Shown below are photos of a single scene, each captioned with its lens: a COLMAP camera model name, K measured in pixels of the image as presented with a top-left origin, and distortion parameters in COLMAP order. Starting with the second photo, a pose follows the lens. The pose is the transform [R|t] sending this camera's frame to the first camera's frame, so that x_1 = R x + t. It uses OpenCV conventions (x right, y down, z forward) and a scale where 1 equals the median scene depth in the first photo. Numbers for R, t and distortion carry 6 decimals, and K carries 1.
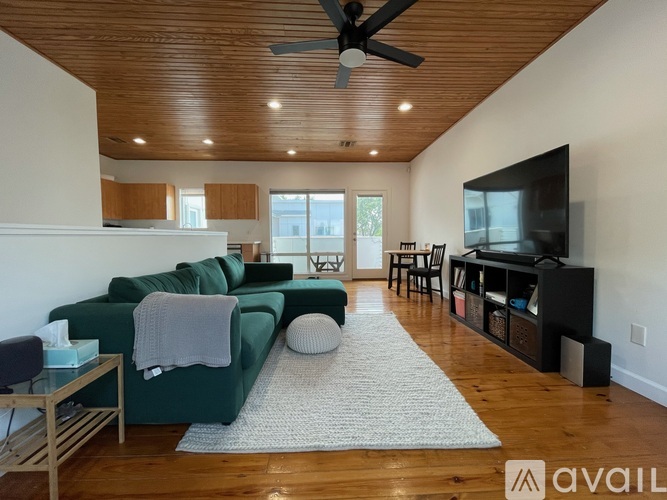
lens RADIAL K [[269.7, 0, 331.9], [0, 269.7, 249.9], [0, 0, 1]] dist [-0.006463, 0.001680]
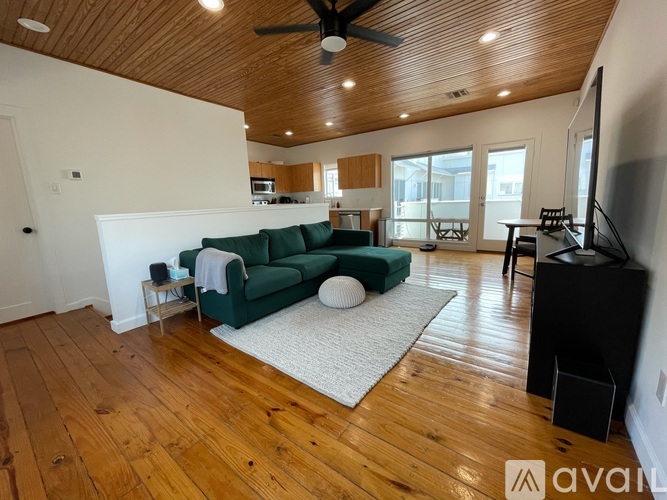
lens RADIAL K [[269.7, 0, 331.2], [0, 269.7, 248.0], [0, 0, 1]] dist [-0.006463, 0.001680]
pose [[0.778898, 0.086340, -0.621180, 0.271058], [0.000610, 0.990373, 0.138420, -0.022129], [0.627151, -0.108194, 0.771347, 0.030652]]
